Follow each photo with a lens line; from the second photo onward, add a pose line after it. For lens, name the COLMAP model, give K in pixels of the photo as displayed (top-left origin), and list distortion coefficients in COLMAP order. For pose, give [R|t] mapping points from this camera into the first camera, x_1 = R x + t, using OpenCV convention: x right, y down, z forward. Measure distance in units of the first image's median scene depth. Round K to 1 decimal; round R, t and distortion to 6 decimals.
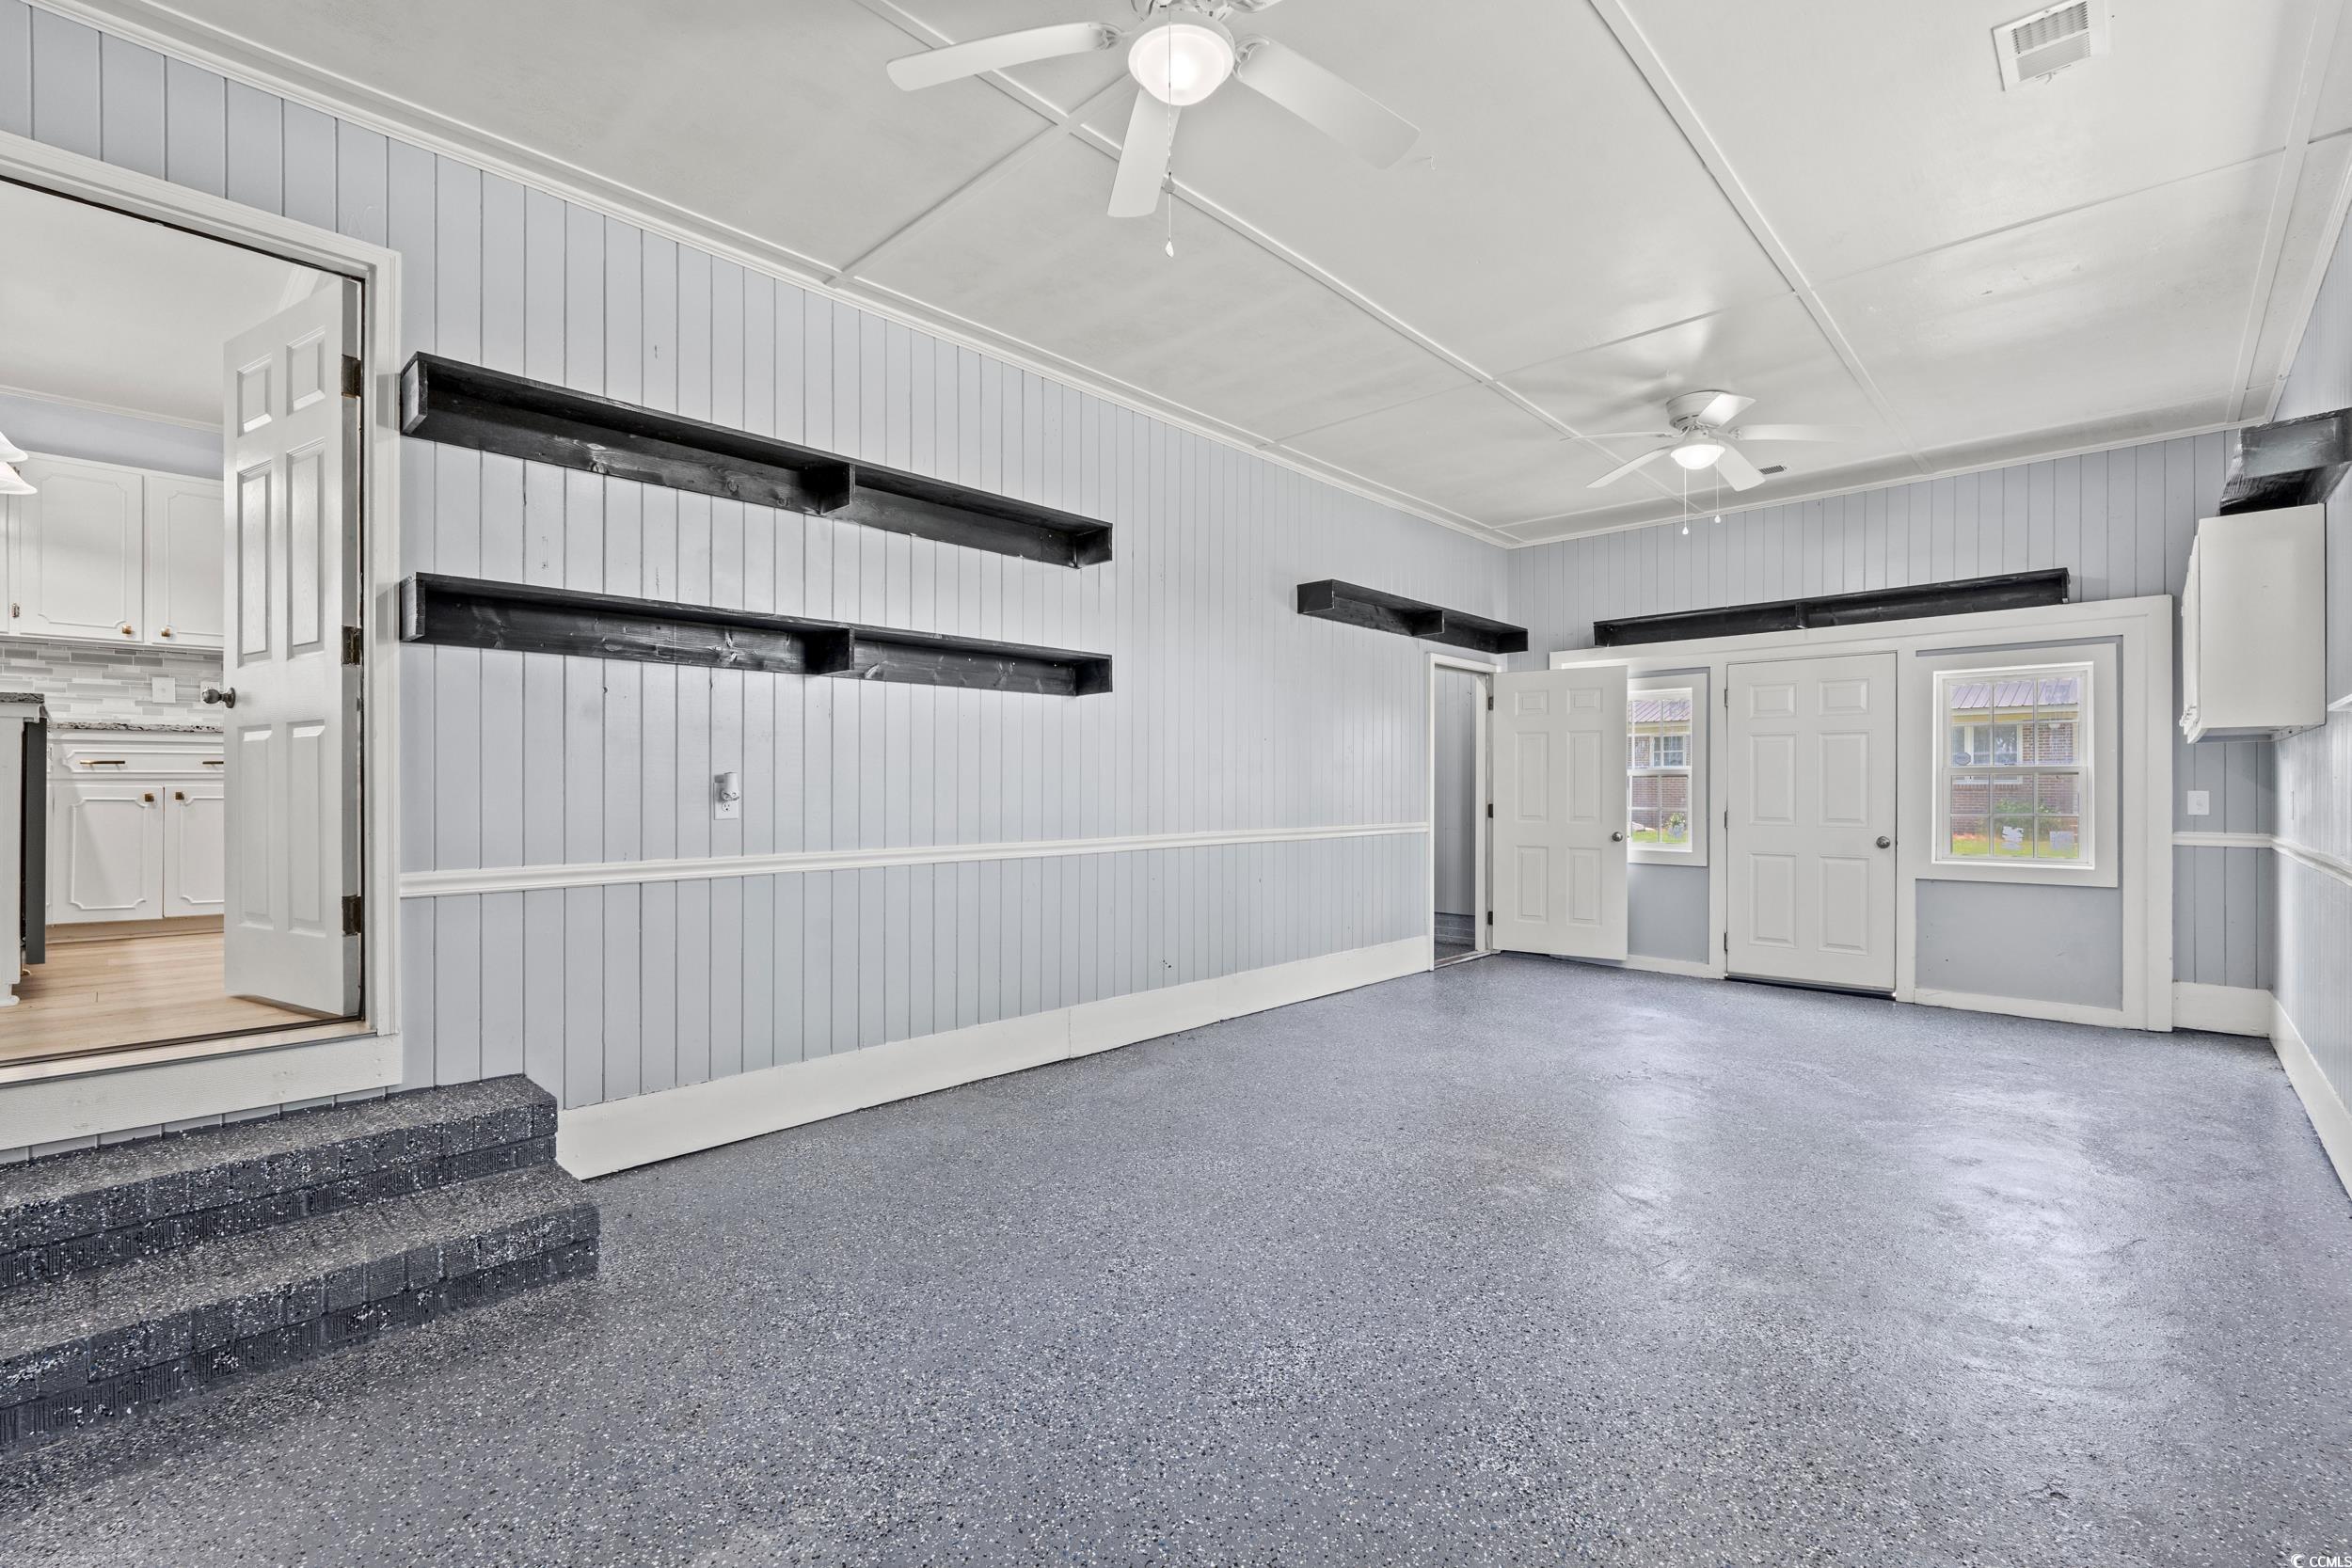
lens RADIAL K [[1025.3, 0, 1179.3], [0, 1025.3, 784.2], [0, 0, 1]] dist [-0.001962, -0.000267]
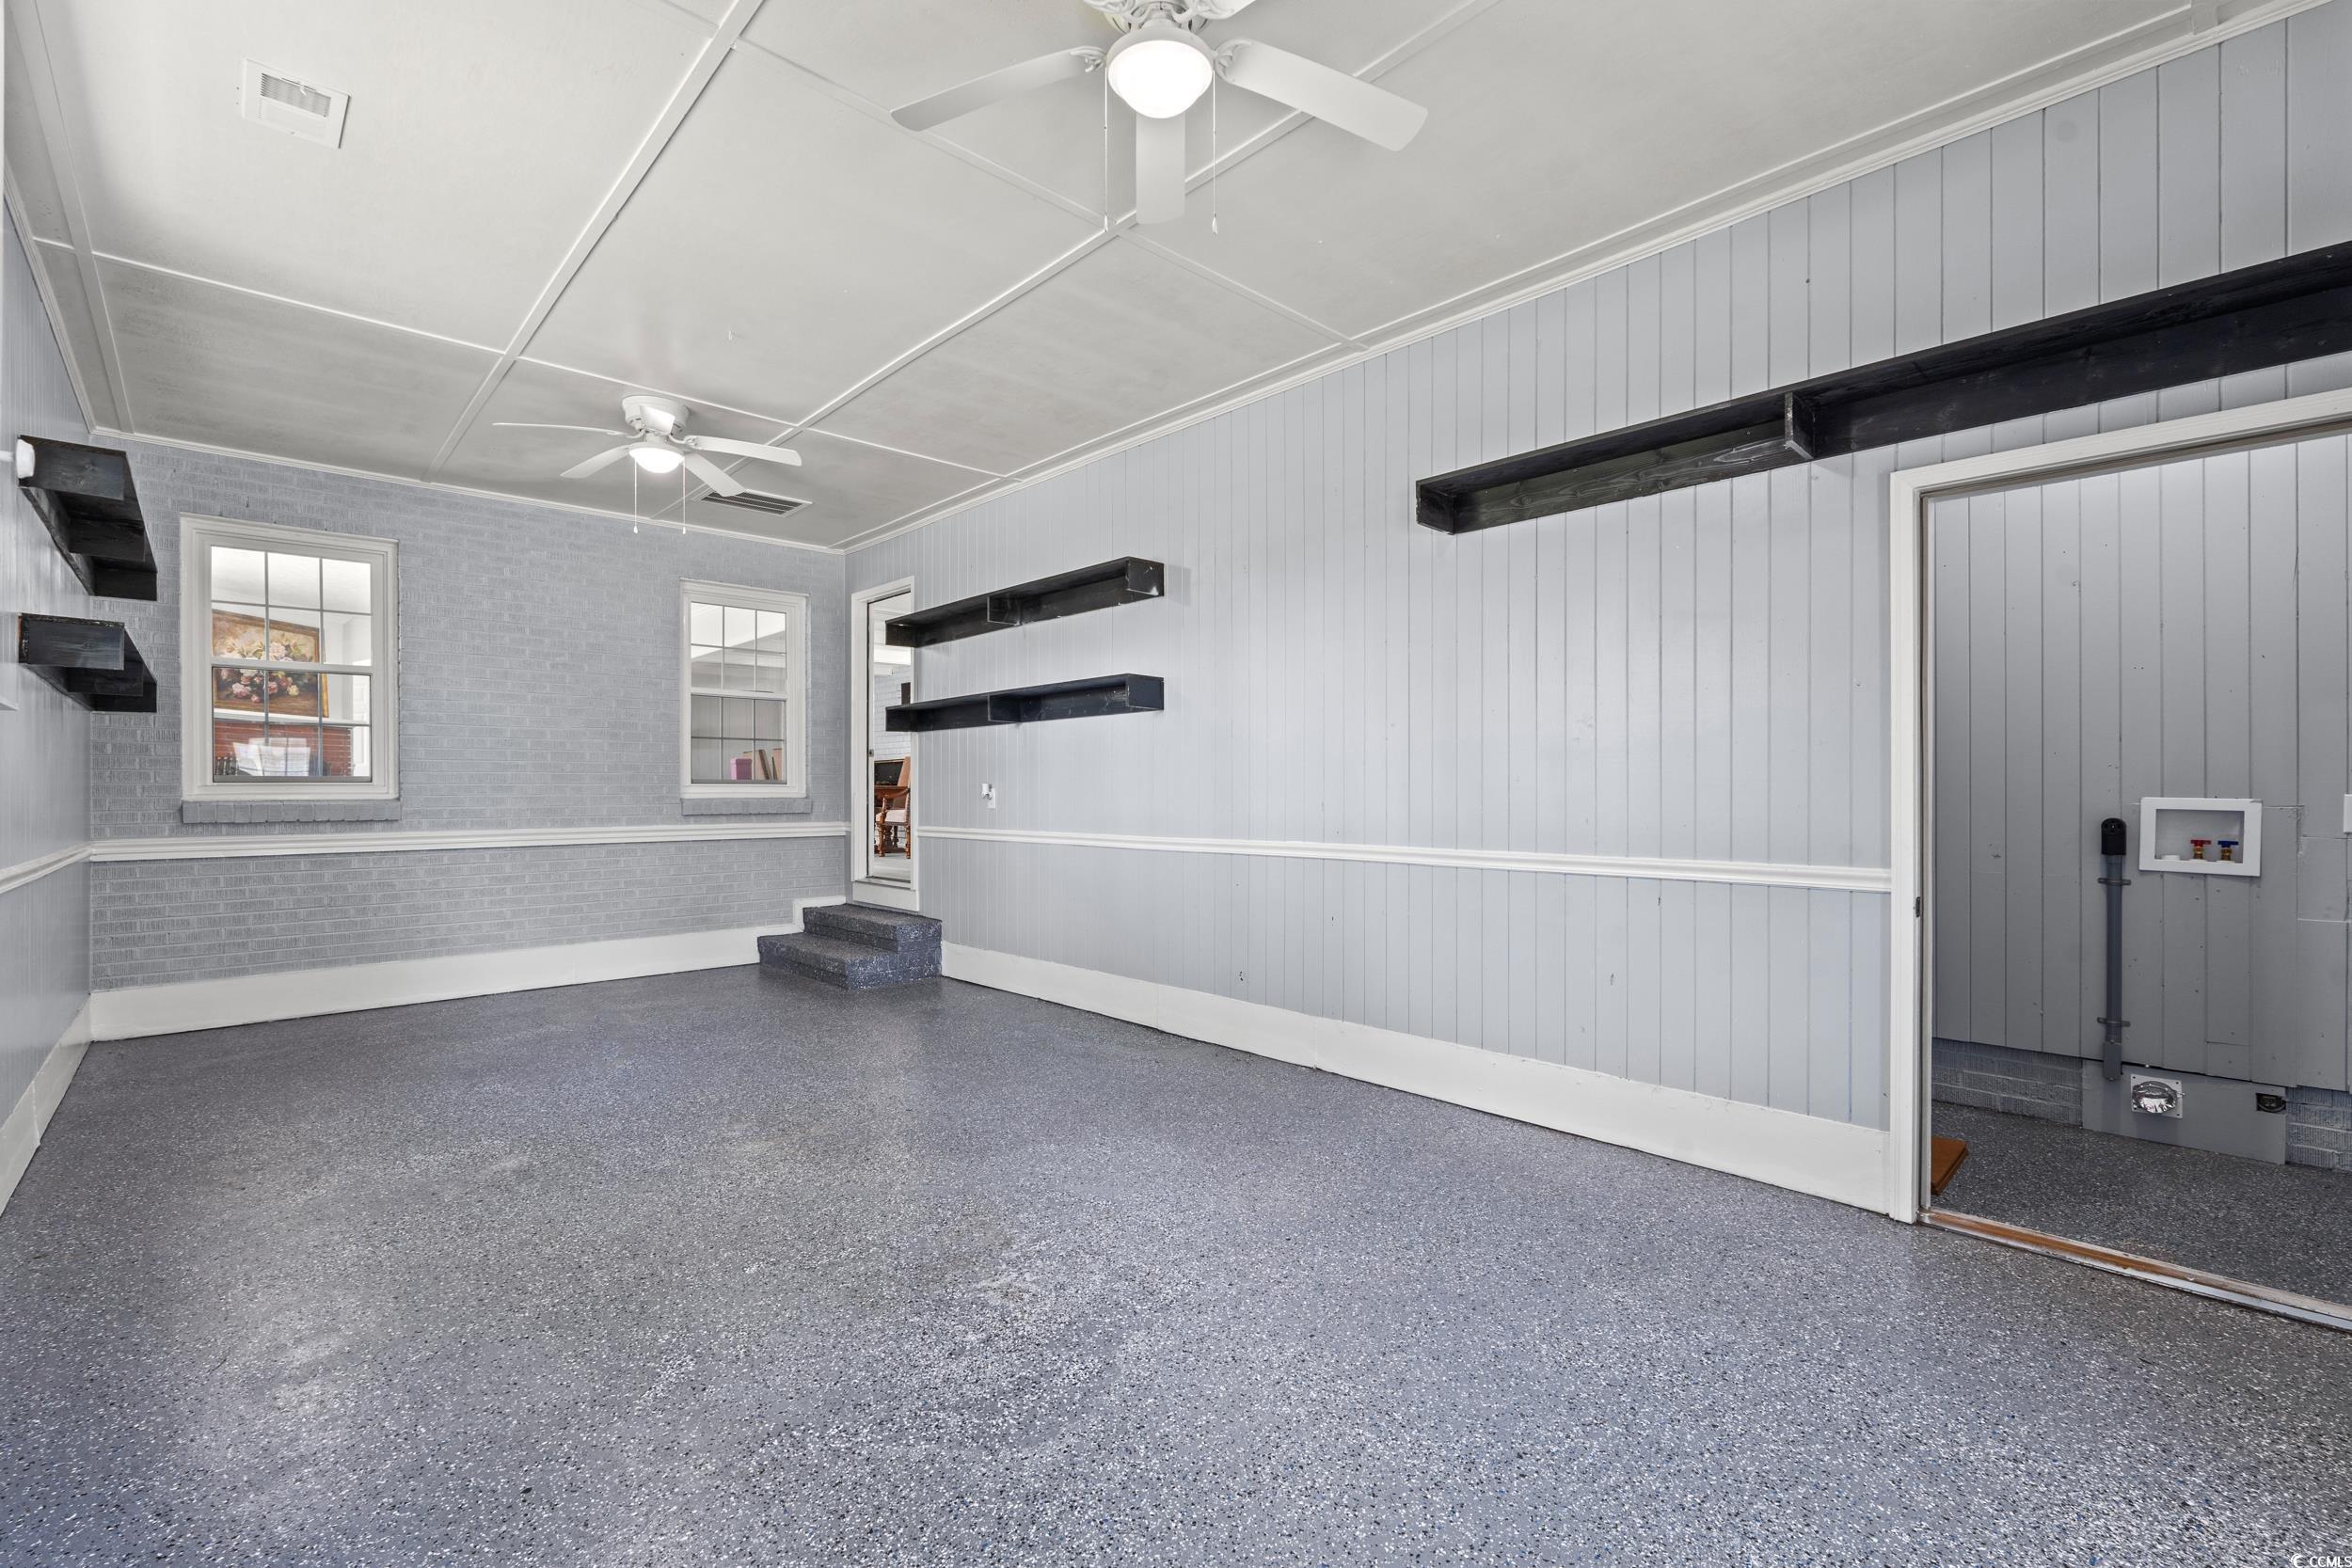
lens RADIAL K [[1025.3, 0, 1179.3], [0, 1025.3, 784.2], [0, 0, 1]] dist [-0.001962, -0.000267]
pose [[-0.058570, -0.006930, -0.998259, 1.170902], [0.004976, 0.999961, -0.007234, 0.005214], [0.998271, -0.005391, -0.058533, 1.242294]]
